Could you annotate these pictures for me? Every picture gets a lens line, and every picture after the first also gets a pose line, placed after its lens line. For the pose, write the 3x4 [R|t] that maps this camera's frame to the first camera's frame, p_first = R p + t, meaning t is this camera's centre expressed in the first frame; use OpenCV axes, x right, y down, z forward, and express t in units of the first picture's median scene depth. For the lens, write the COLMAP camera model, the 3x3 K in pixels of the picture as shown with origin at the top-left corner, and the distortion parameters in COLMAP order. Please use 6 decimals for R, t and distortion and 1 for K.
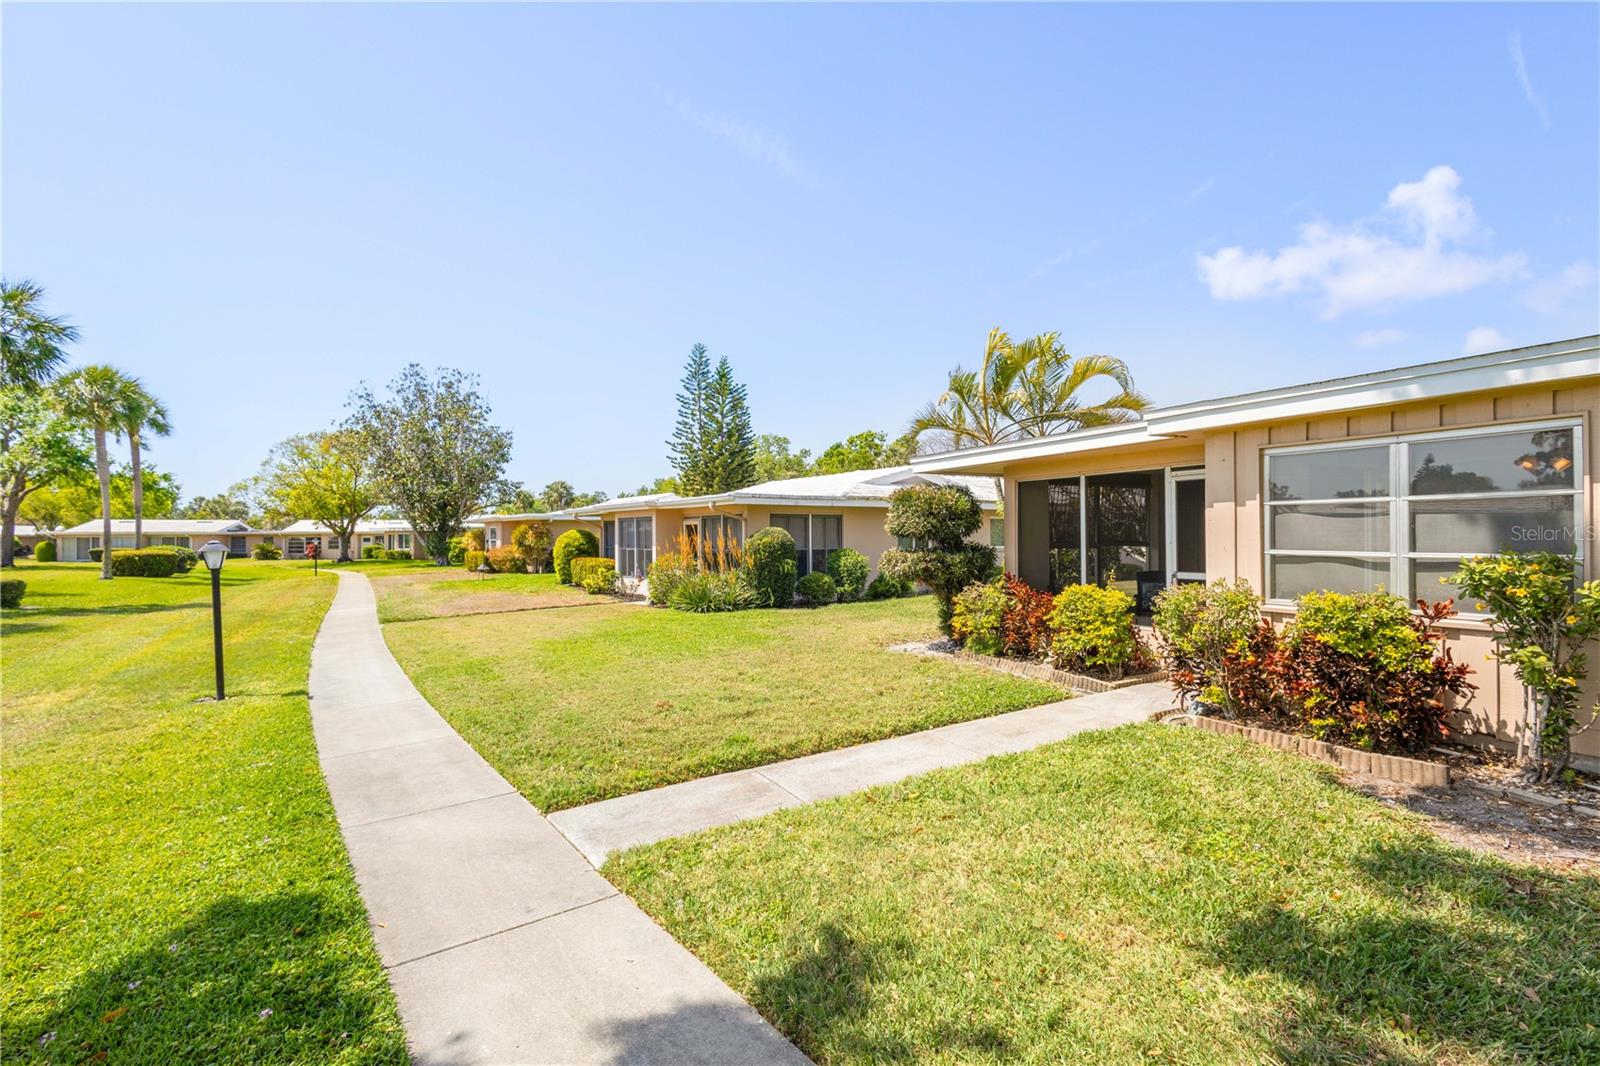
lens RADIAL K [[738.7, 0, 806.2], [0, 738.7, 531.7], [0, 0, 1]] dist [0.011751, -0.001287]
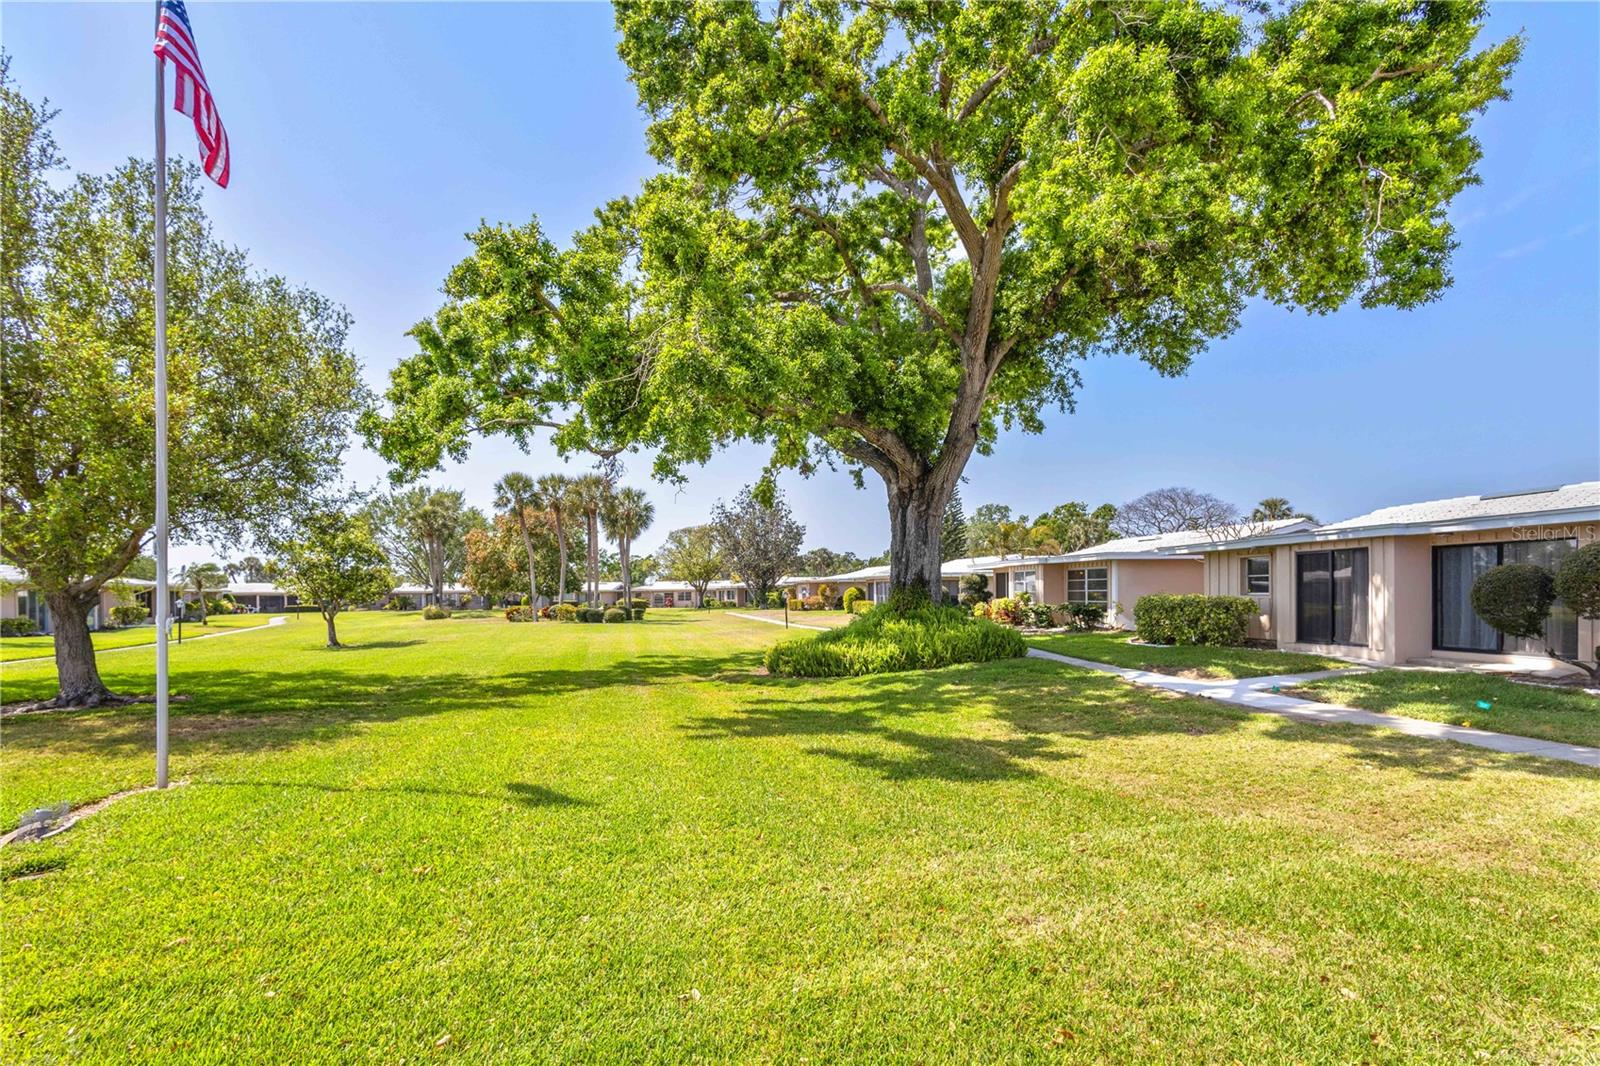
lens RADIAL K [[738.7, 0, 806.2], [0, 738.7, 531.7], [0, 0, 1]] dist [0.011751, -0.001287]
pose [[0.948103, -0.027475, -0.316774, 0.167962], [0.003161, 0.997025, -0.077015, 0.001458], [0.317948, 0.072016, 0.945369, -0.774313]]
